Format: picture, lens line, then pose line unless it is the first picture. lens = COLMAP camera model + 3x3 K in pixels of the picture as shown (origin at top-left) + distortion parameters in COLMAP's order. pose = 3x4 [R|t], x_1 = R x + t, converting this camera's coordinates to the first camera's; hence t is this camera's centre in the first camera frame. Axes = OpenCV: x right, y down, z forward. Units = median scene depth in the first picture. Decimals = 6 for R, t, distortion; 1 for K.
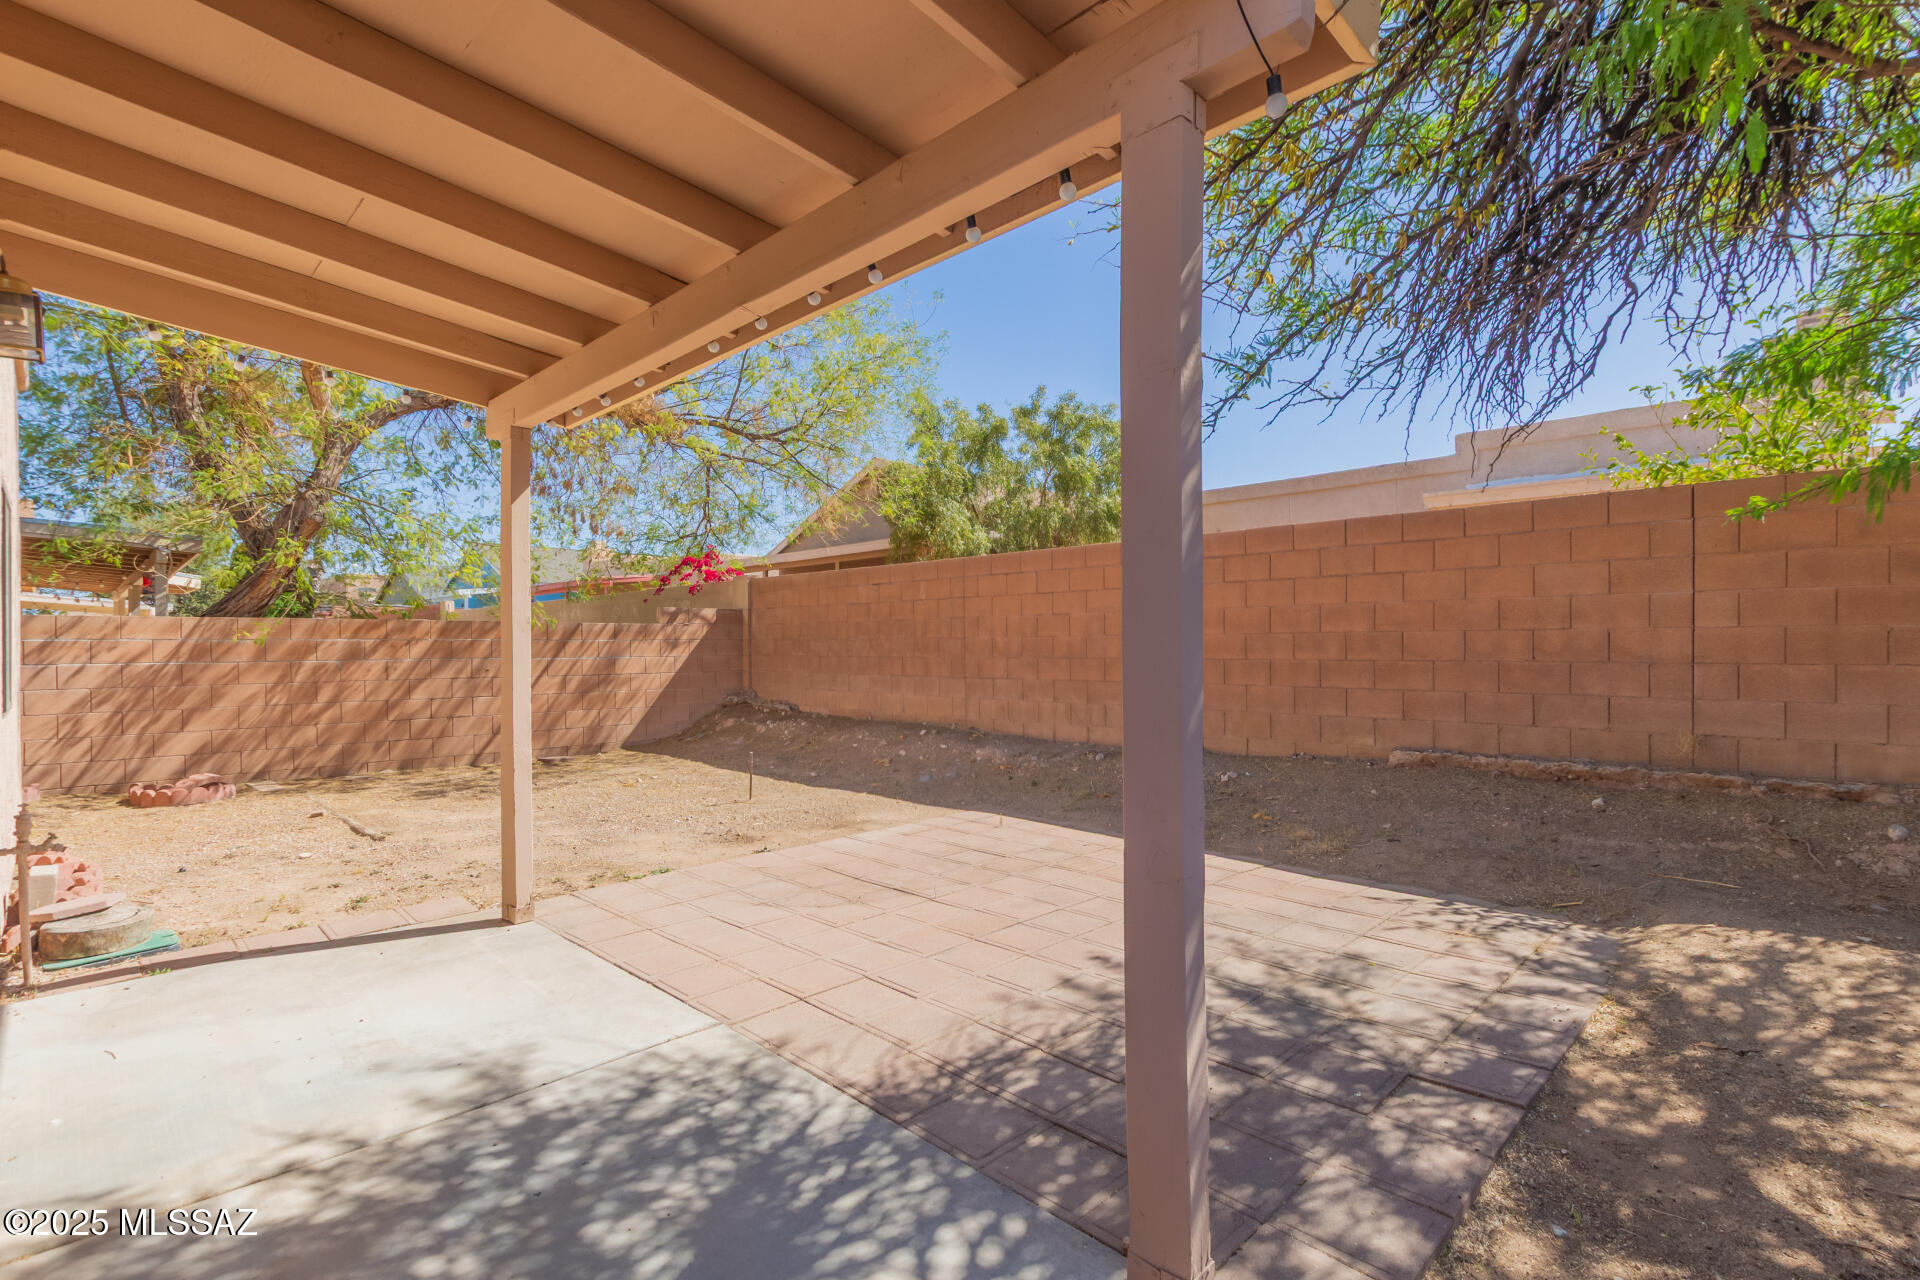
lens RADIAL K [[911.8, 0, 971.2], [0, 911.8, 645.7], [0, 0, 1]] dist [0.009295, -0.000503]
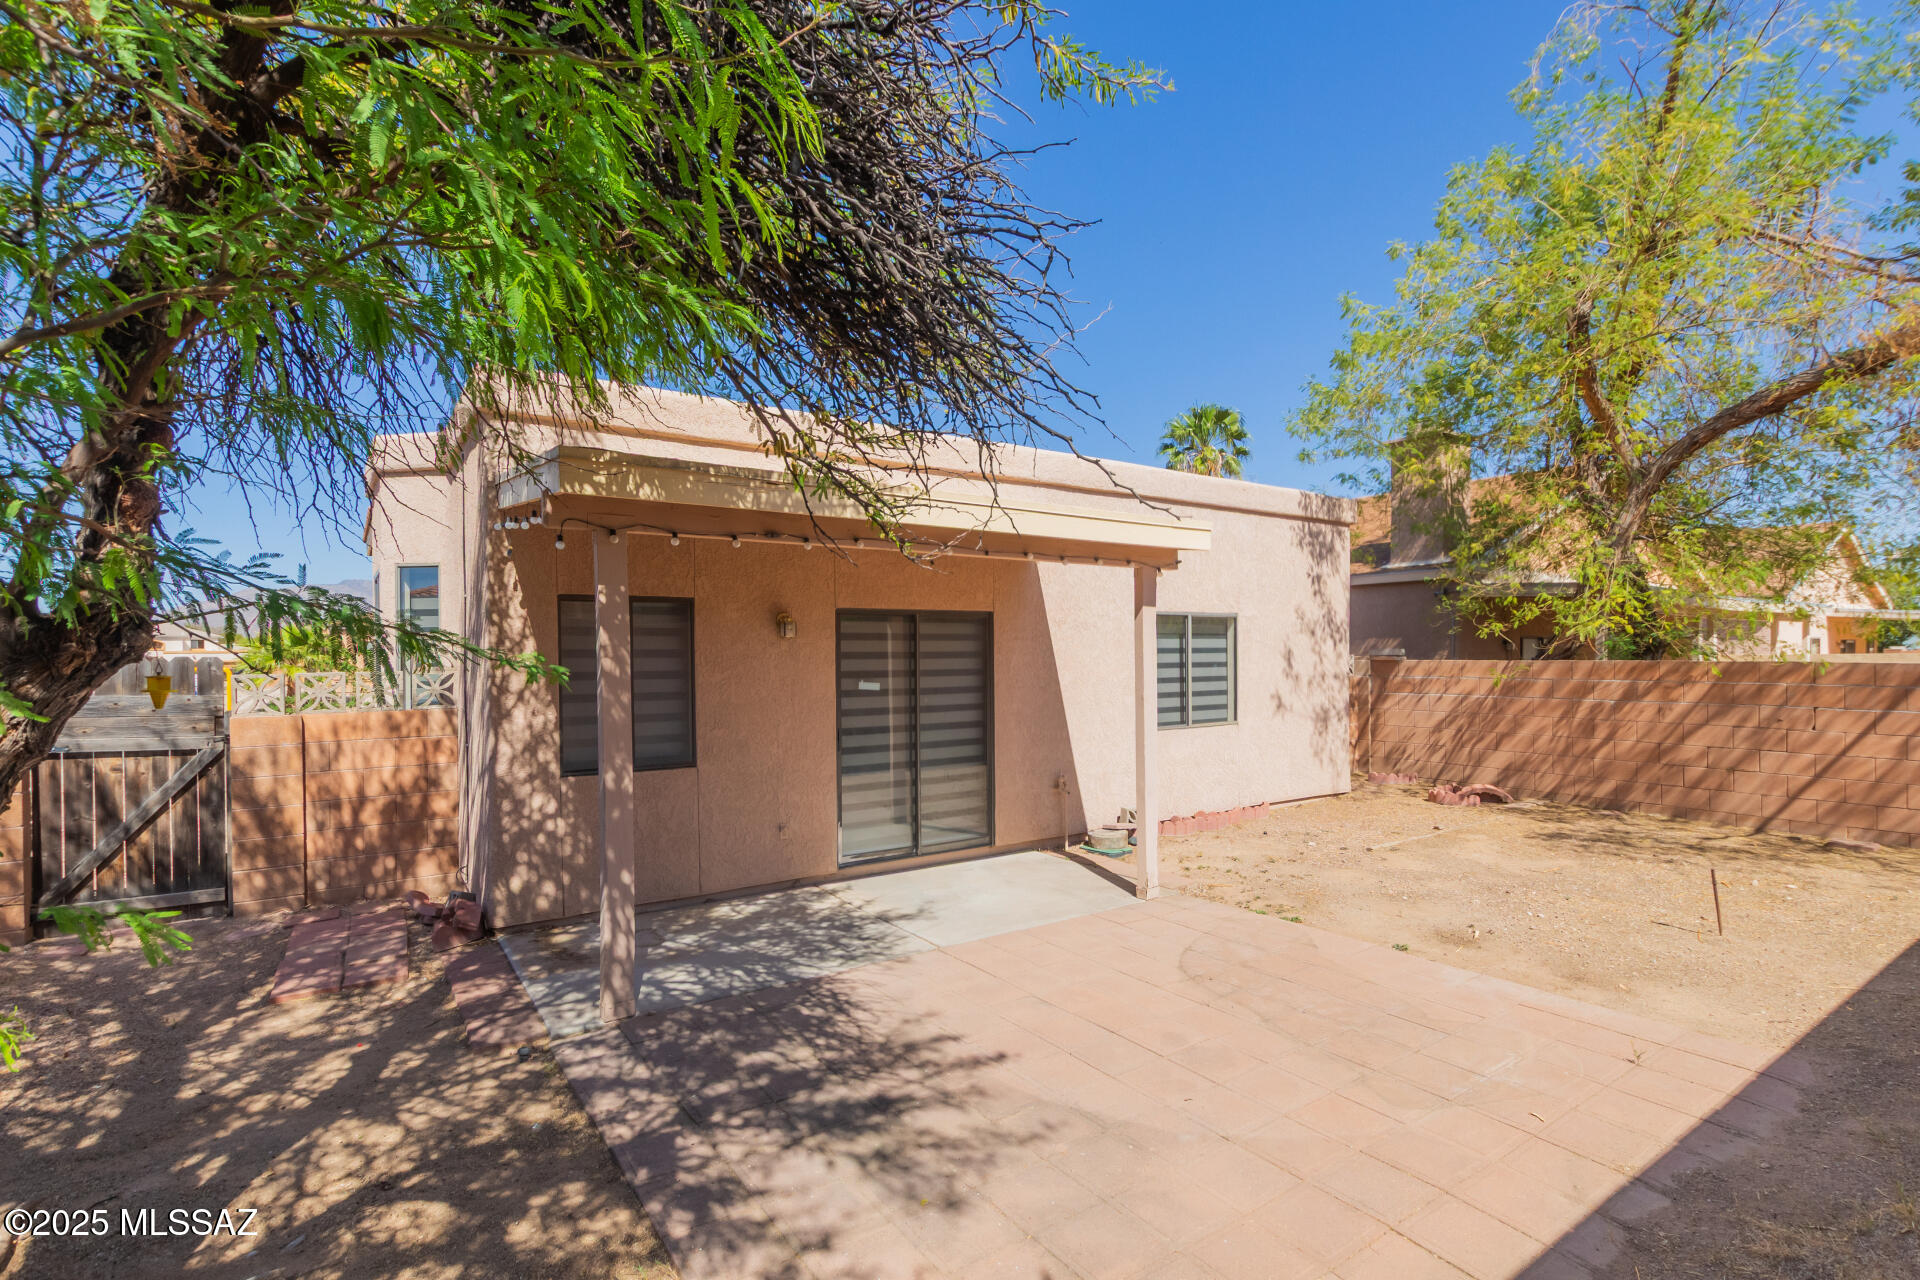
lens RADIAL K [[911.8, 0, 971.2], [0, 911.8, 645.7], [0, 0, 1]] dist [0.009295, -0.000503]
pose [[-0.194032, 0.001231, -0.980995, 1.603645], [0.009867, 0.999951, -0.000697, -0.178324], [0.980946, -0.009815, -0.194034, 1.599500]]
